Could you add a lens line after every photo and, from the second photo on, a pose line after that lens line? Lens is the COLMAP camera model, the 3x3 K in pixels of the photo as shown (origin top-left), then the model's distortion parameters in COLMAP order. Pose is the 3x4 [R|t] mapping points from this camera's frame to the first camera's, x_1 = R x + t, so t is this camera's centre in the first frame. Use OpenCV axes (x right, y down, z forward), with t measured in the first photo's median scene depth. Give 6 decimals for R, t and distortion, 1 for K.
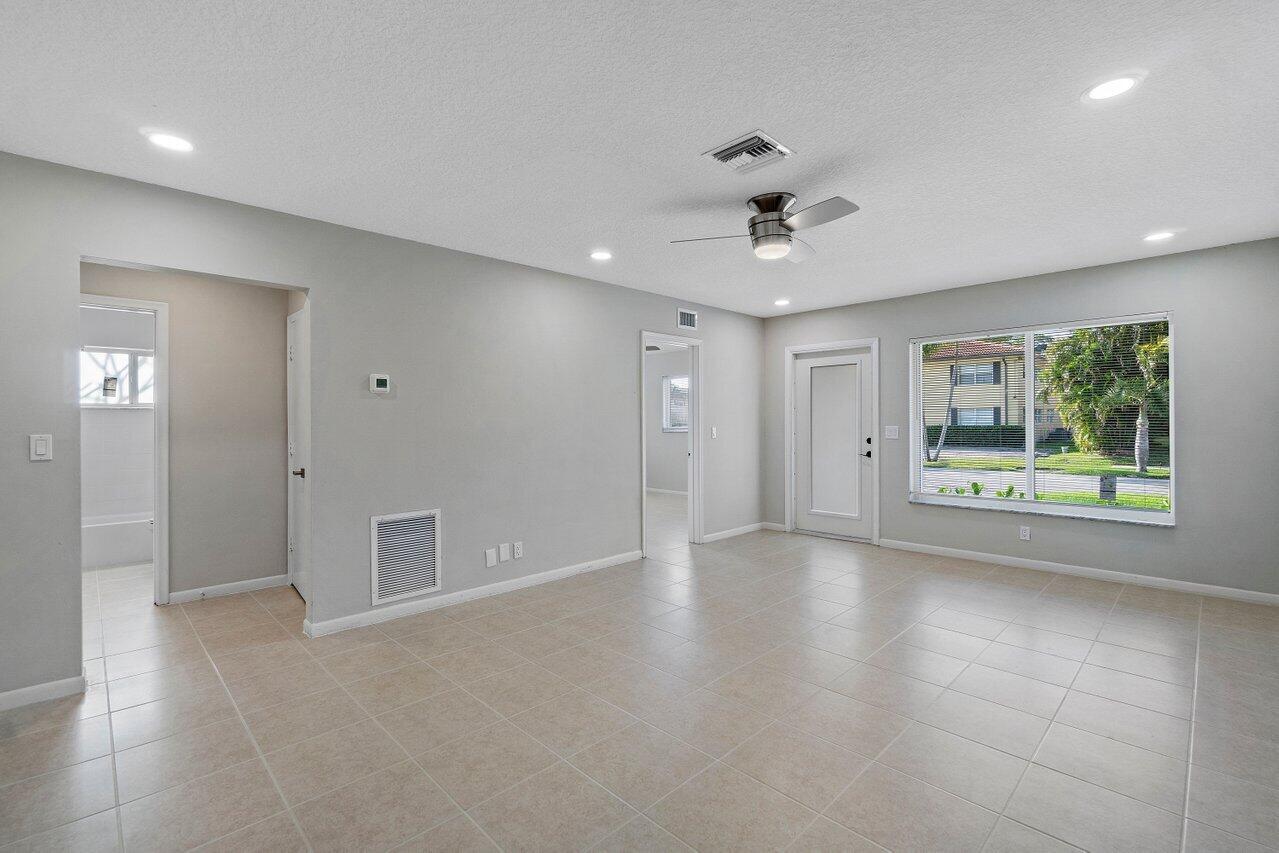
lens RADIAL K [[562.2, 0, 639.5], [0, 562.2, 426.5], [0, 0, 1]] dist [-0.002869, -0.000190]
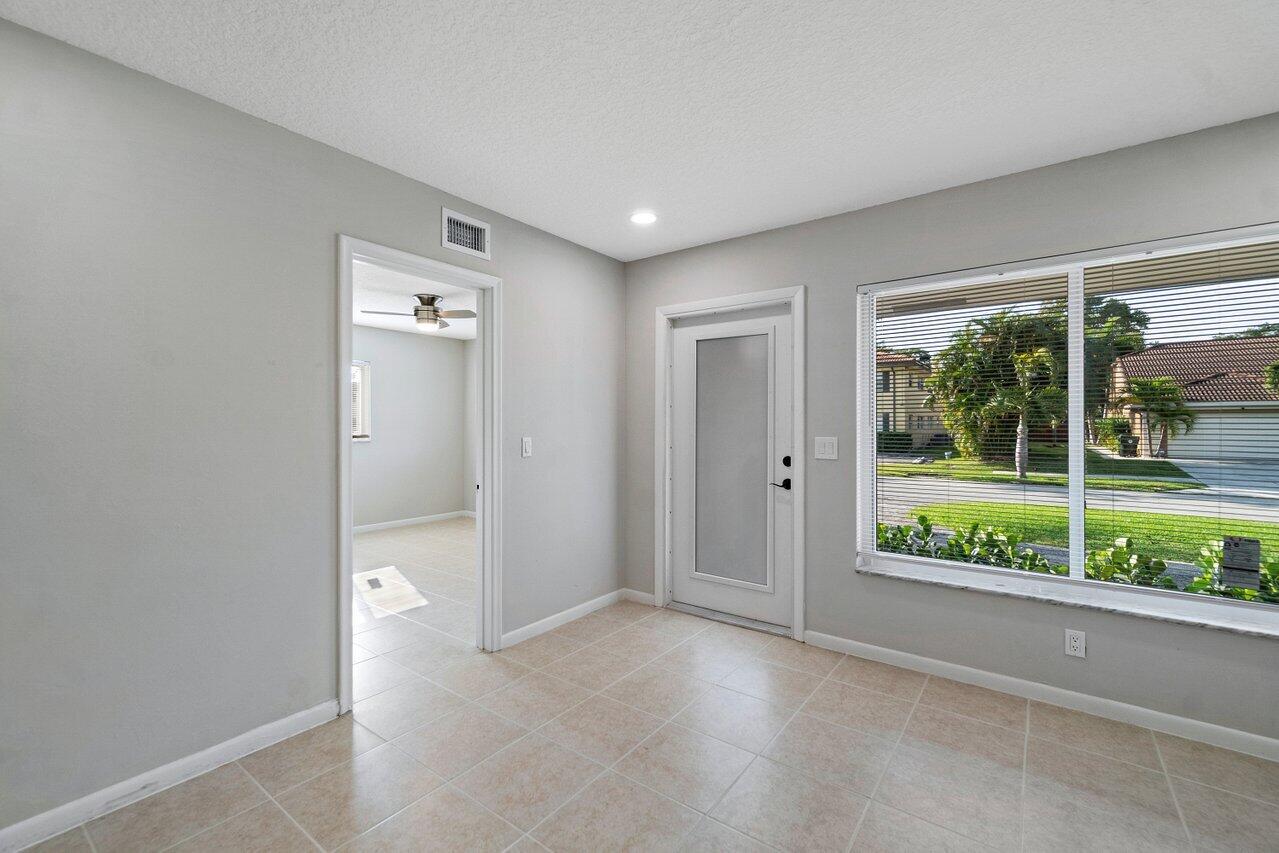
lens RADIAL K [[562.2, 0, 639.5], [0, 562.2, 426.5], [0, 0, 1]] dist [-0.002869, -0.000190]
pose [[0.986690, 0.006589, 0.162479, 0.140388], [-0.005394, 0.999955, -0.007798, -0.005353], [-0.162523, 0.006818, 0.986681, 0.391172]]
